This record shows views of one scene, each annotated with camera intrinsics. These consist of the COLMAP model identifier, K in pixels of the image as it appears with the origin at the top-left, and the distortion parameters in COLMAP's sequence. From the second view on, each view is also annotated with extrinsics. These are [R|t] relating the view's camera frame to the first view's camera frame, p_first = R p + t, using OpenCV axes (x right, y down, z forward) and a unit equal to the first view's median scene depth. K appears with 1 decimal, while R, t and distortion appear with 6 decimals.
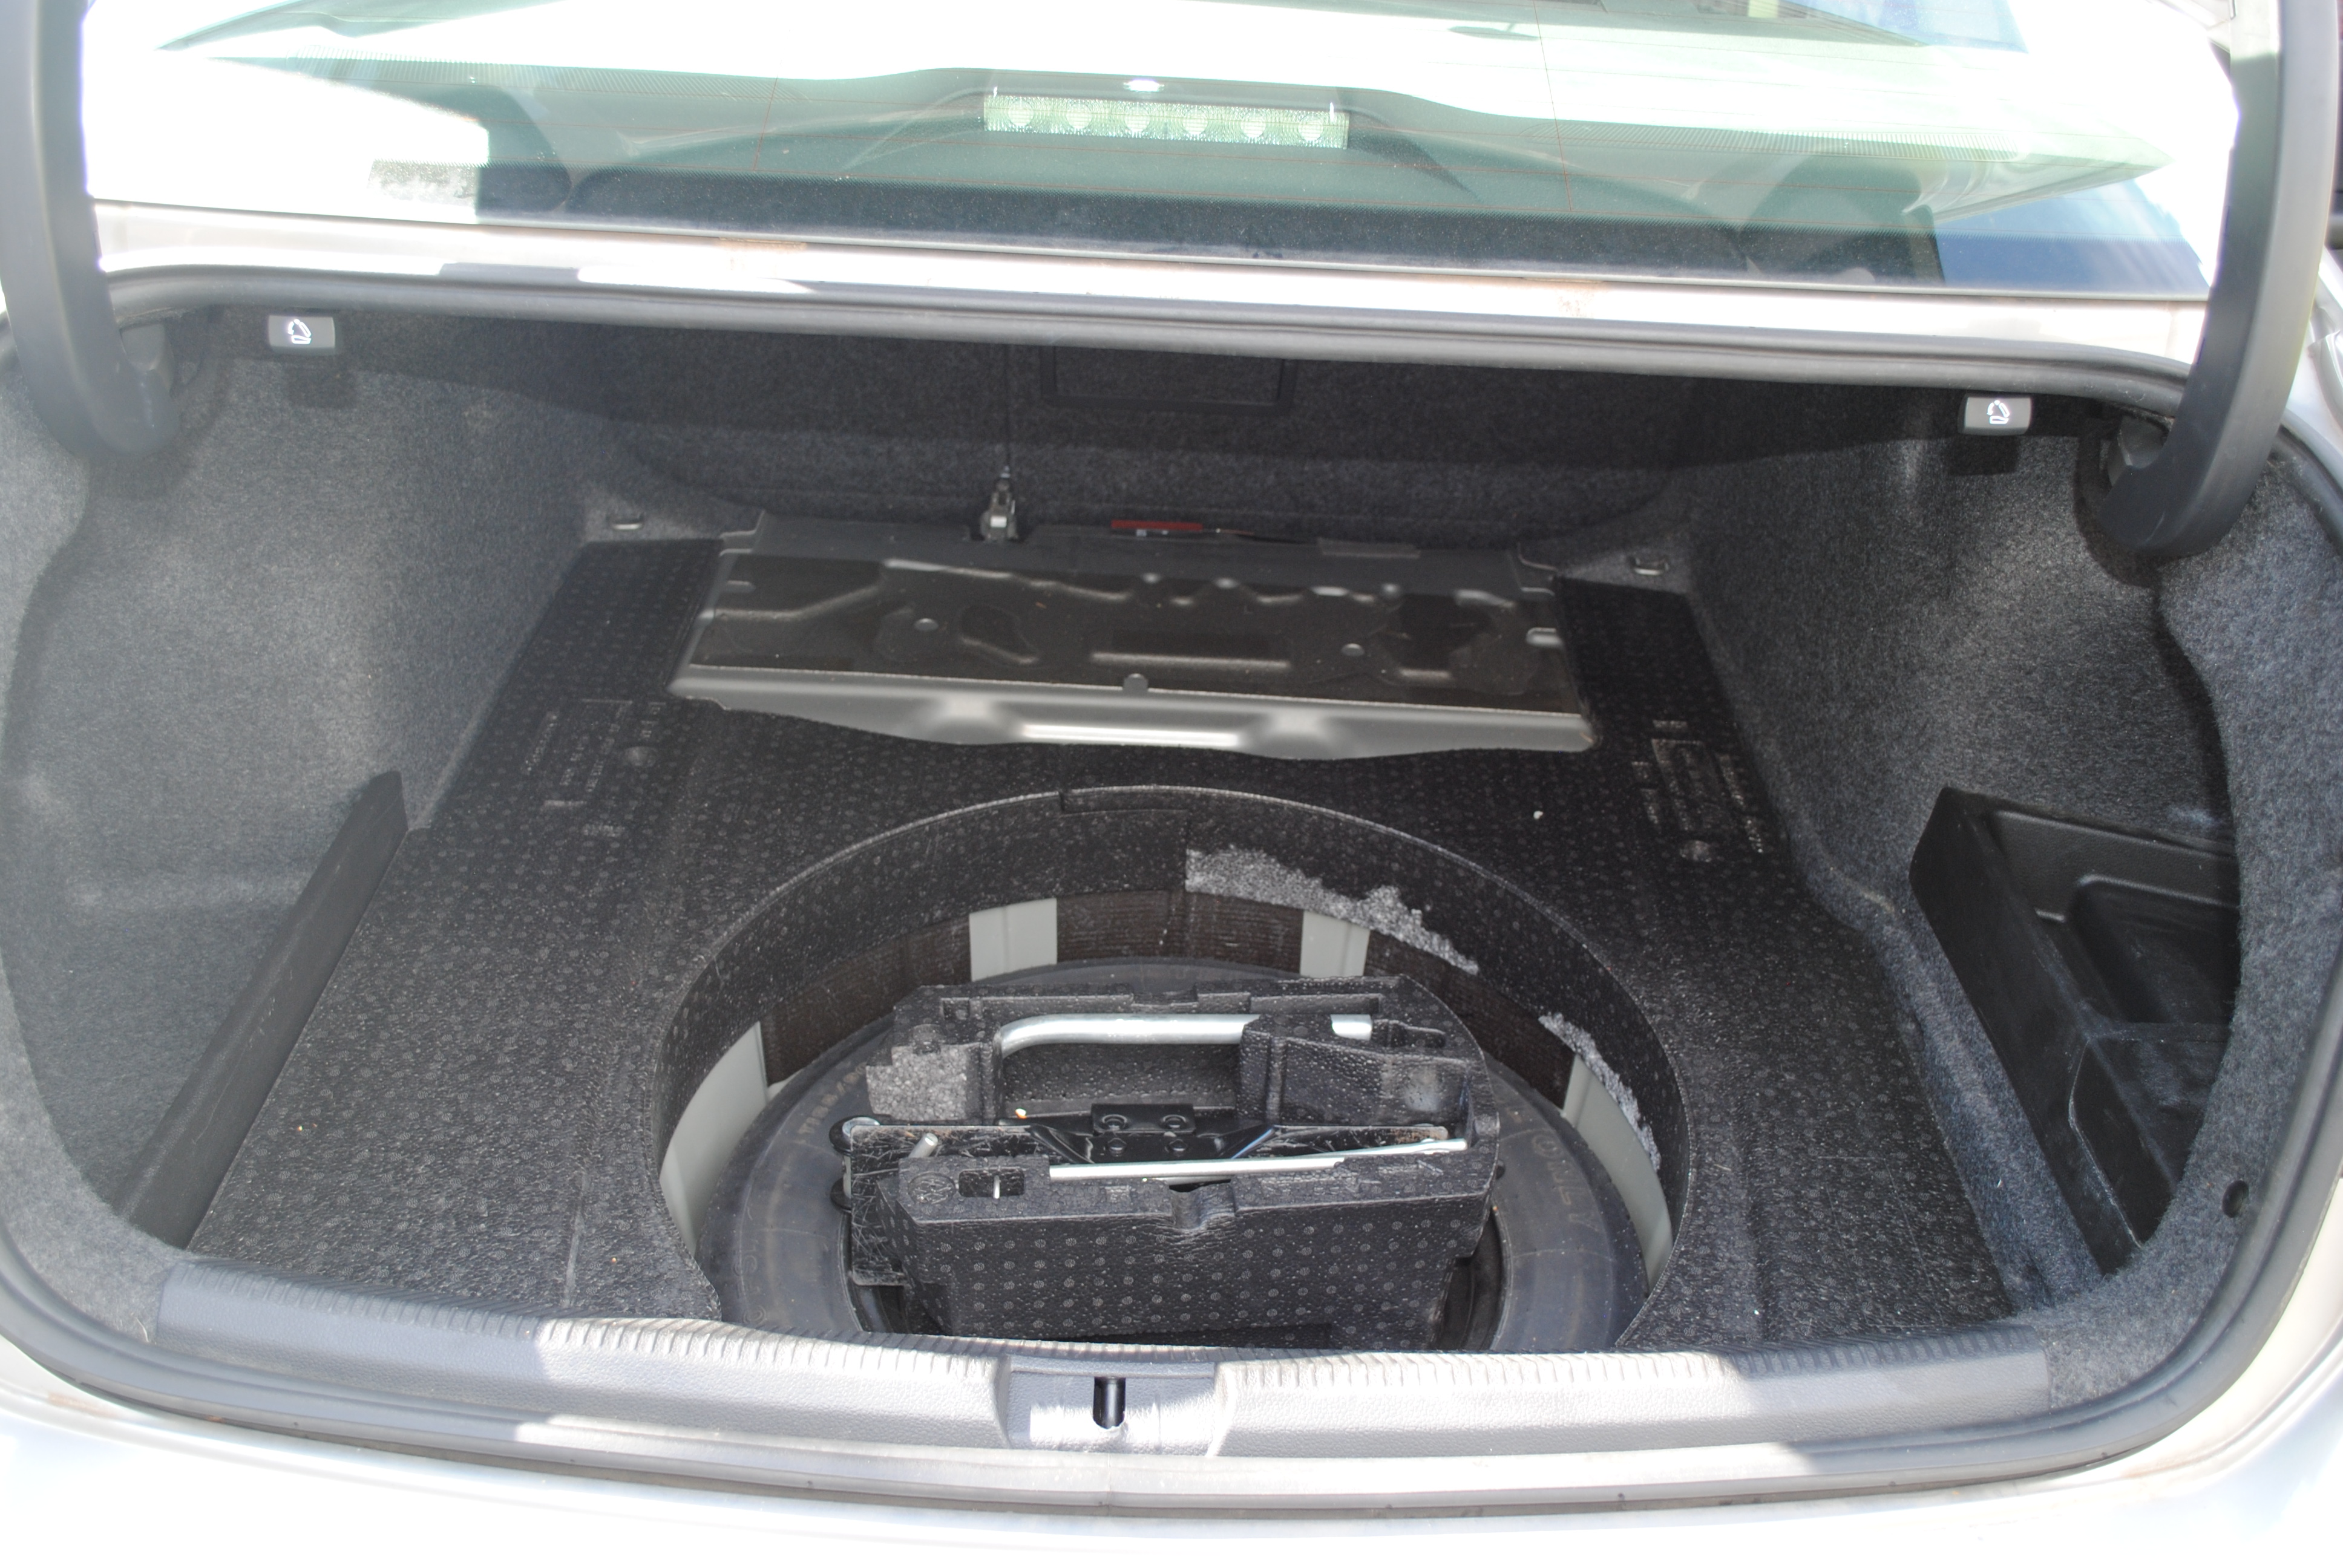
lens RADIAL K [[2125.7, 0, 1168.3], [0, 2125.7, 767.8], [0, 0, 1]] dist [-0.066949, 0.000000]
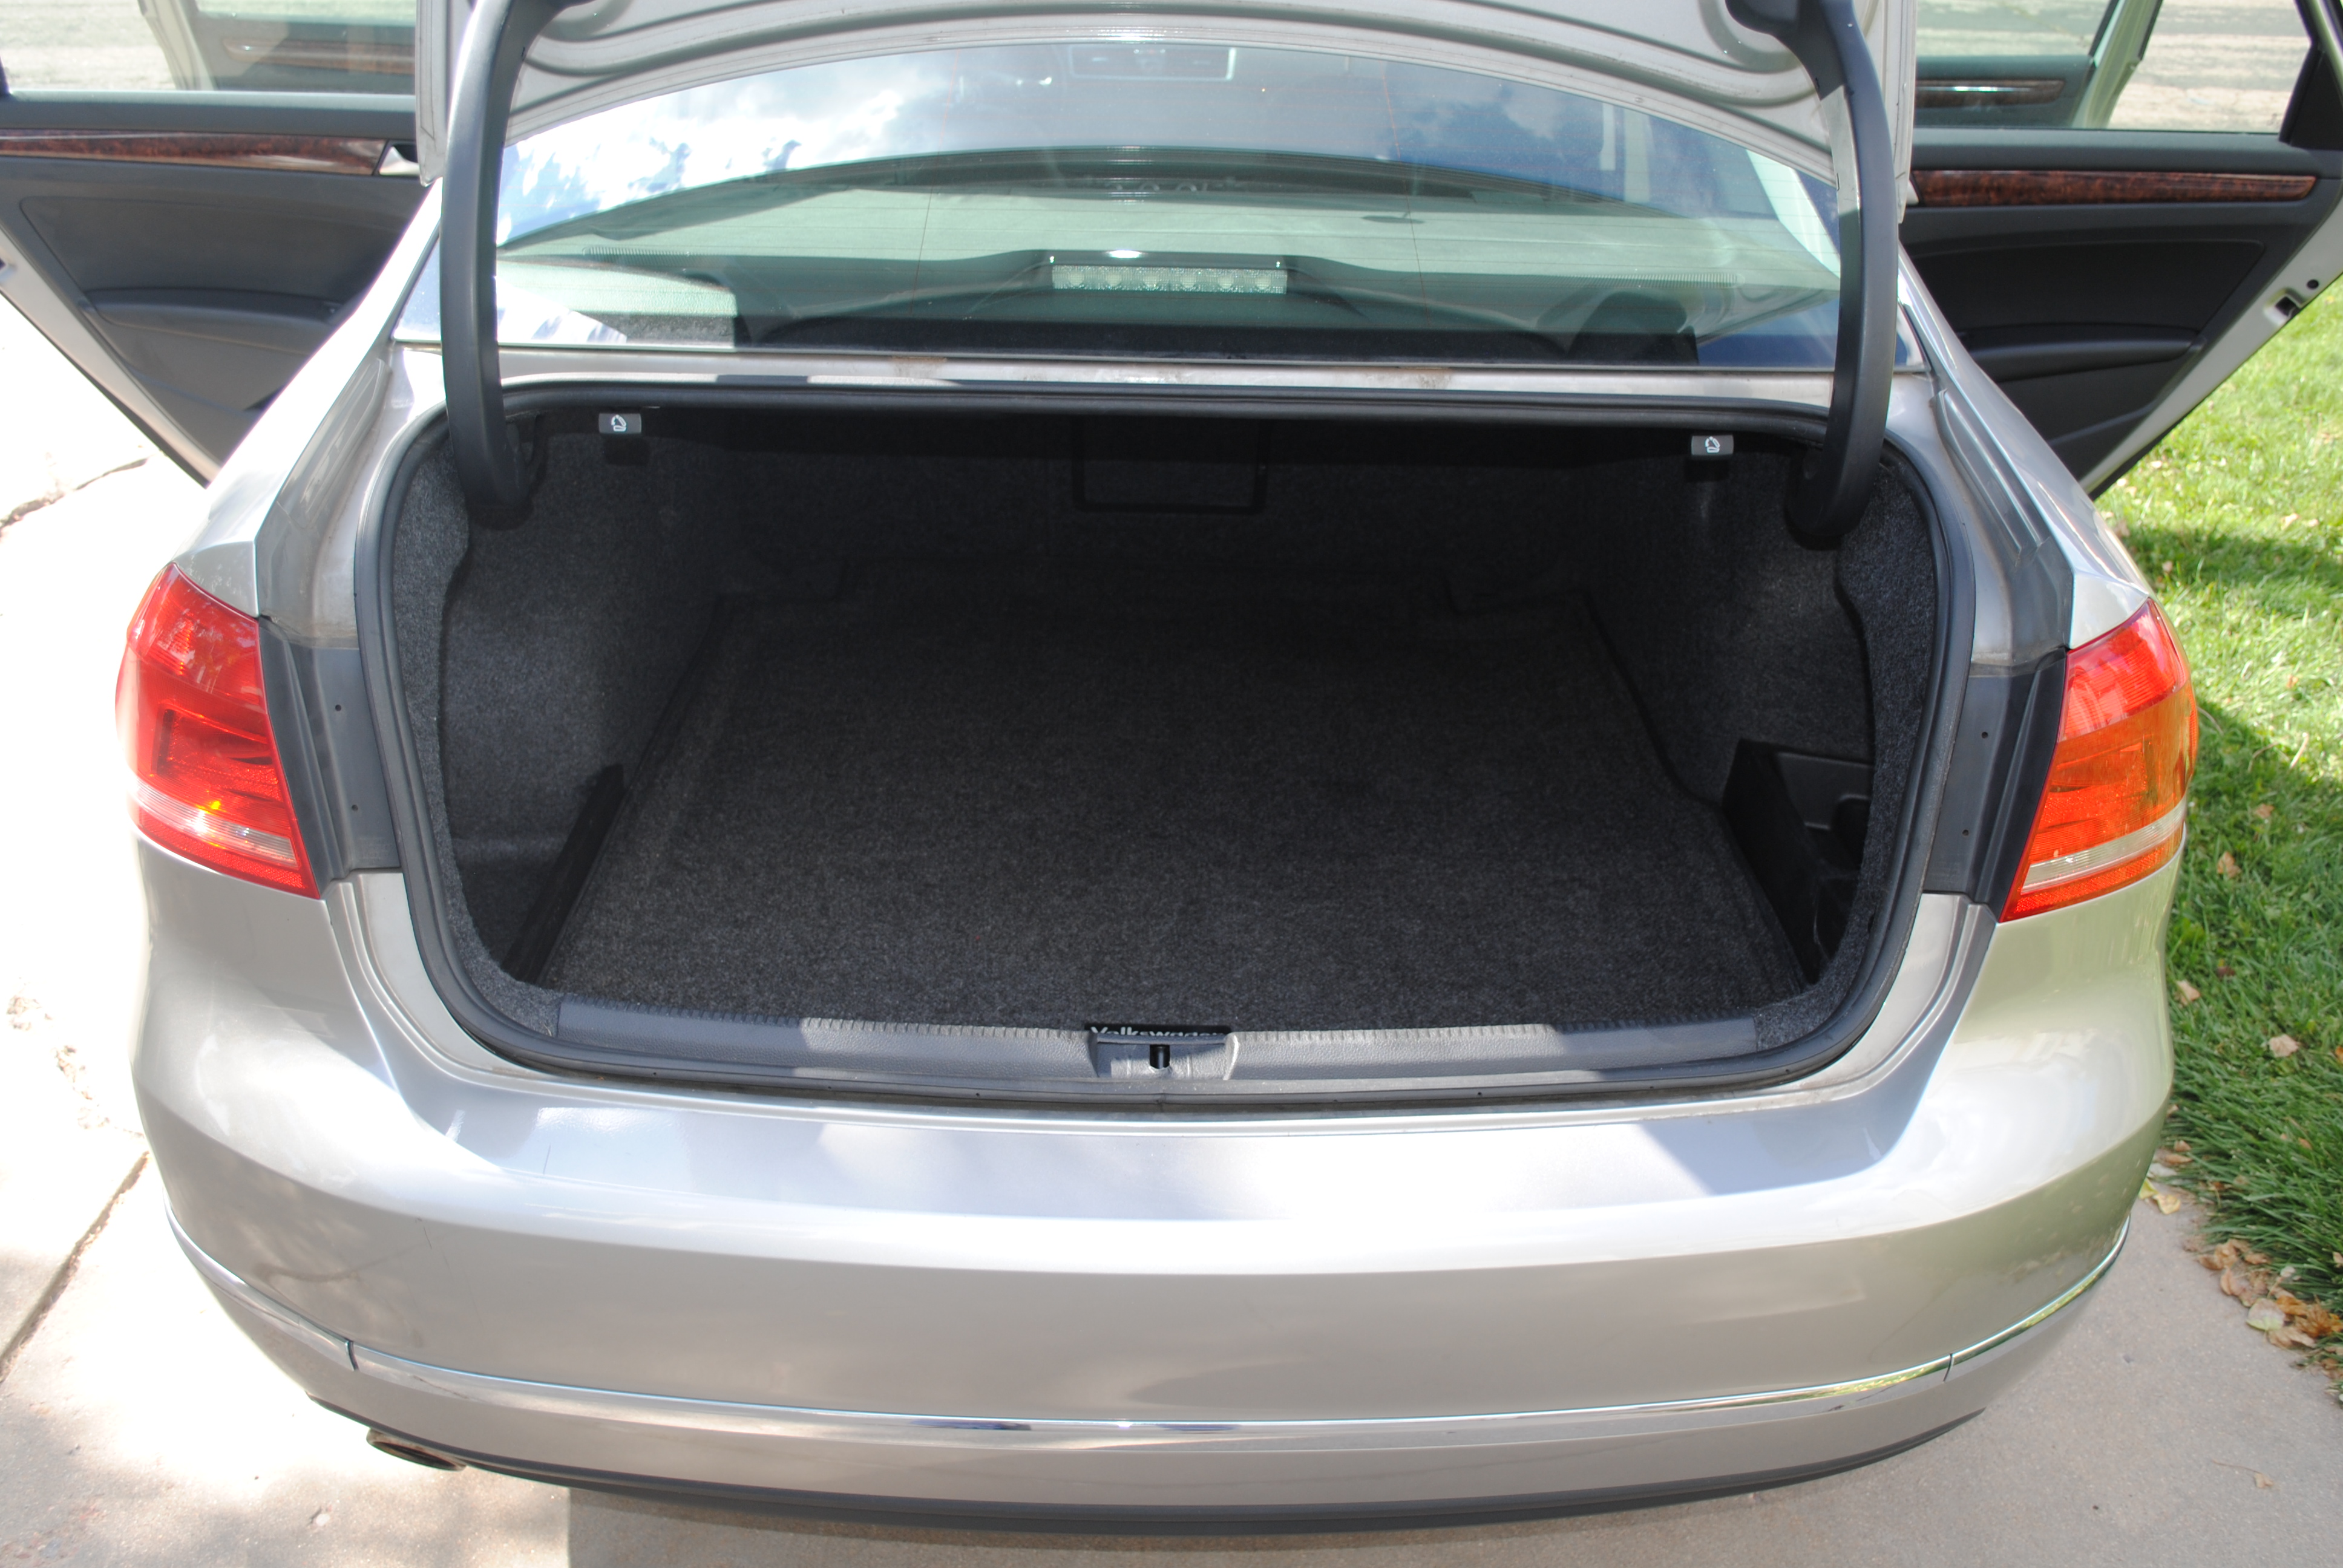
lens RADIAL K [[2125.7, 0, 1158.0], [0, 2125.7, 770.7], [0, 0, 1]] dist [-0.066949, 0.000000]
pose [[0.999587, -0.028671, -0.002166, -0.017033], [0.028359, 0.995526, -0.090131, 0.199107], [0.004740, 0.090032, 0.995928, -0.532637]]
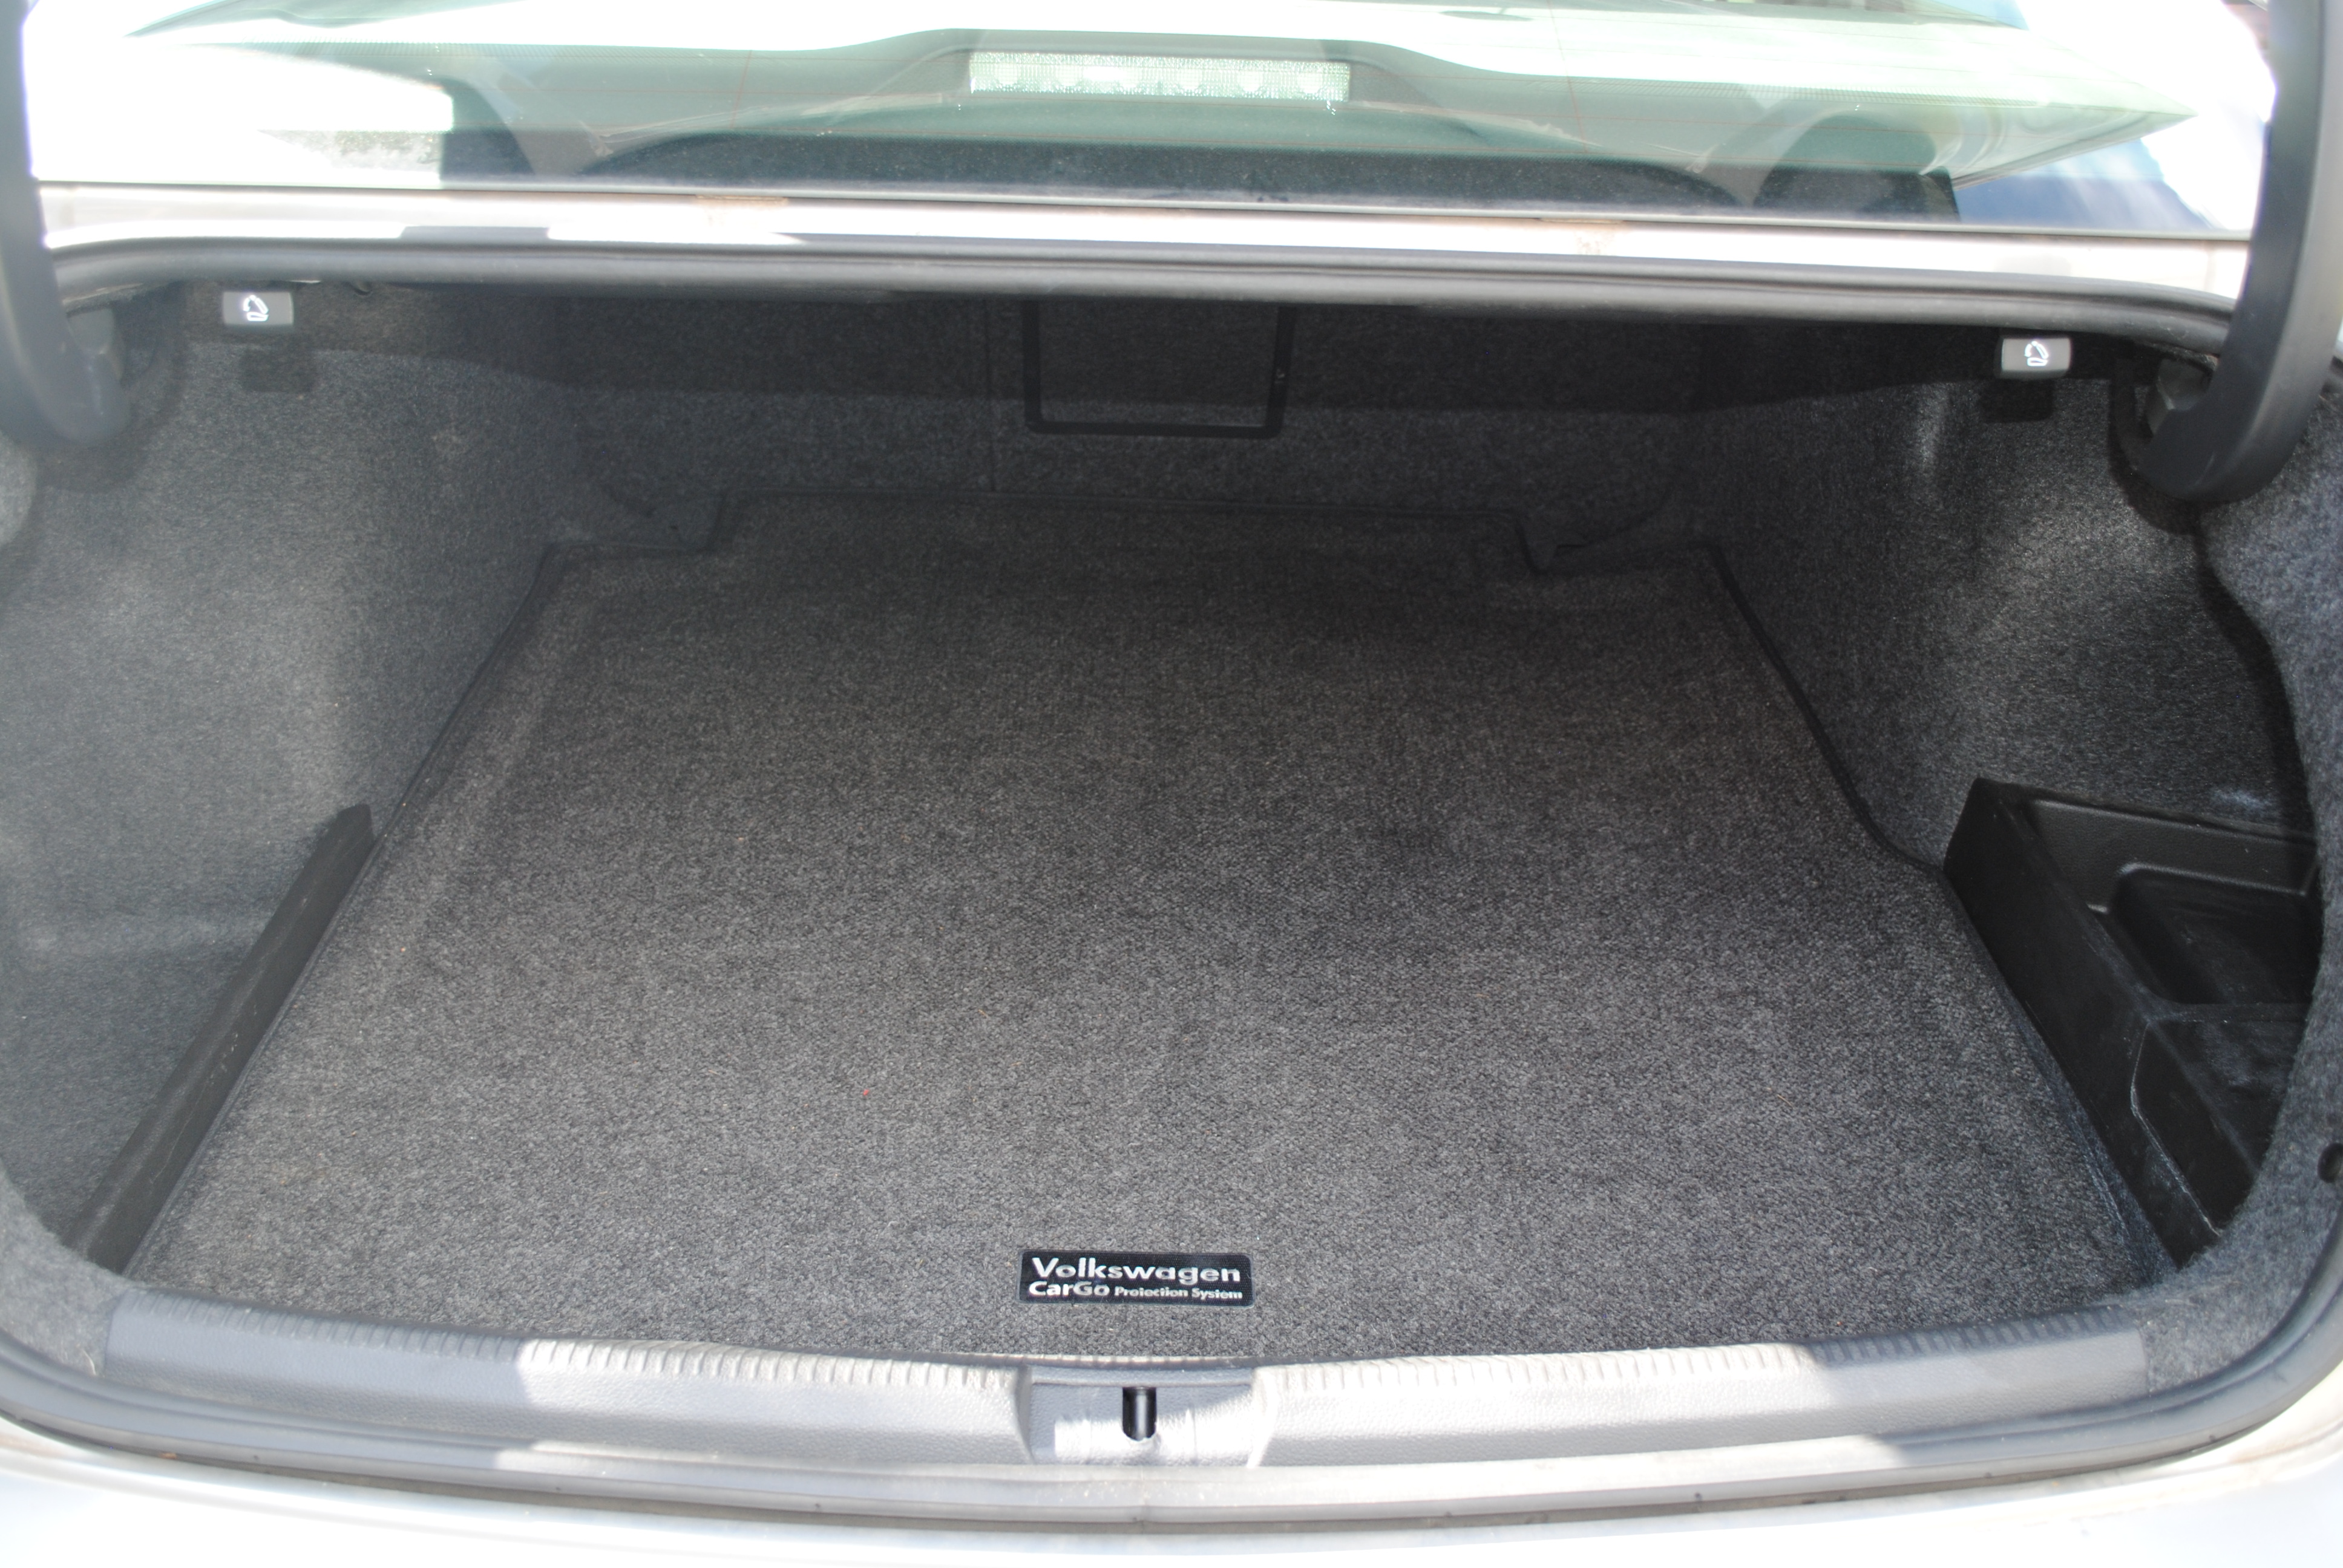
lens RADIAL K [[2125.7, 0, 1166.8], [0, 2125.7, 770.9], [0, 0, 1]] dist [-0.066949, 0.000000]
pose [[0.999639, -0.025014, 0.009823, -0.015592], [0.025410, 0.998771, -0.042542, 0.051485], [-0.008746, 0.042777, 0.999046, 0.056196]]
